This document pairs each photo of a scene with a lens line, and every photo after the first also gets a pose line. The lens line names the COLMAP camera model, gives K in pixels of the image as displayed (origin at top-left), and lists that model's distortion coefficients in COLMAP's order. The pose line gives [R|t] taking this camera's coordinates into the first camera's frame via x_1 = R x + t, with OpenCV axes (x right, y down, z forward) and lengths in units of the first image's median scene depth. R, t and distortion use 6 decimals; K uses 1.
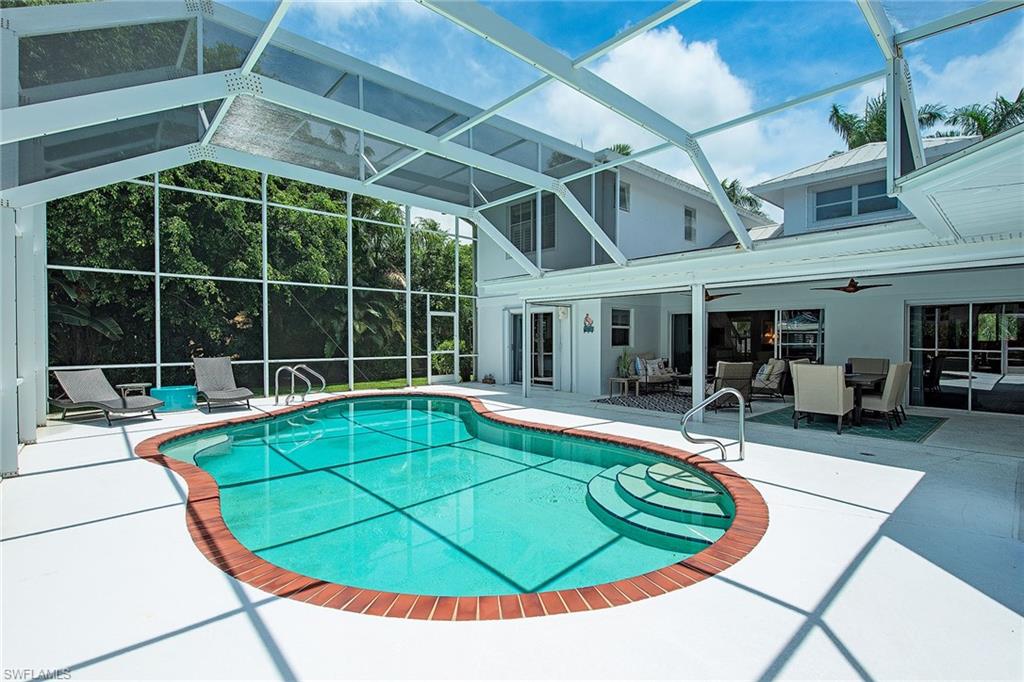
lens RADIAL K [[467.0, 0, 513.7], [0, 467.0, 338.7], [0, 0, 1]] dist [0.002802, -0.000190]
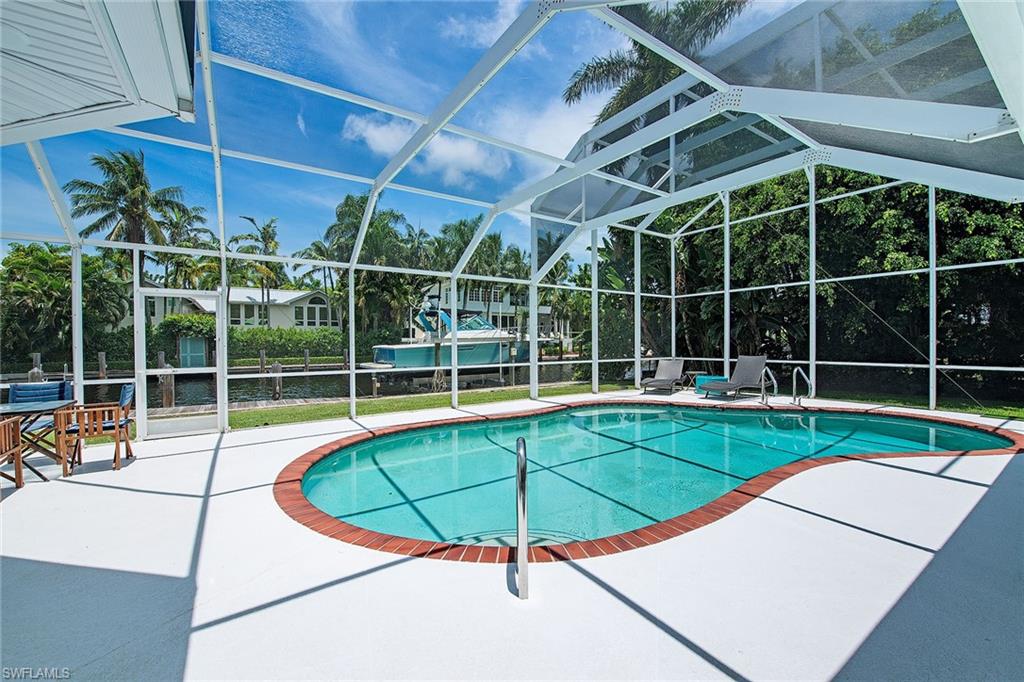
lens RADIAL K [[412.8, 0, 510.0], [0, 412.8, 337.3], [0, 0, 1]] dist [-0.002054, -0.000057]
pose [[-0.144854, 0.004001, -0.989445, 1.259309], [-0.005394, 0.999974, 0.004833, -0.016312], [0.989438, 0.006037, -0.144828, 1.470425]]
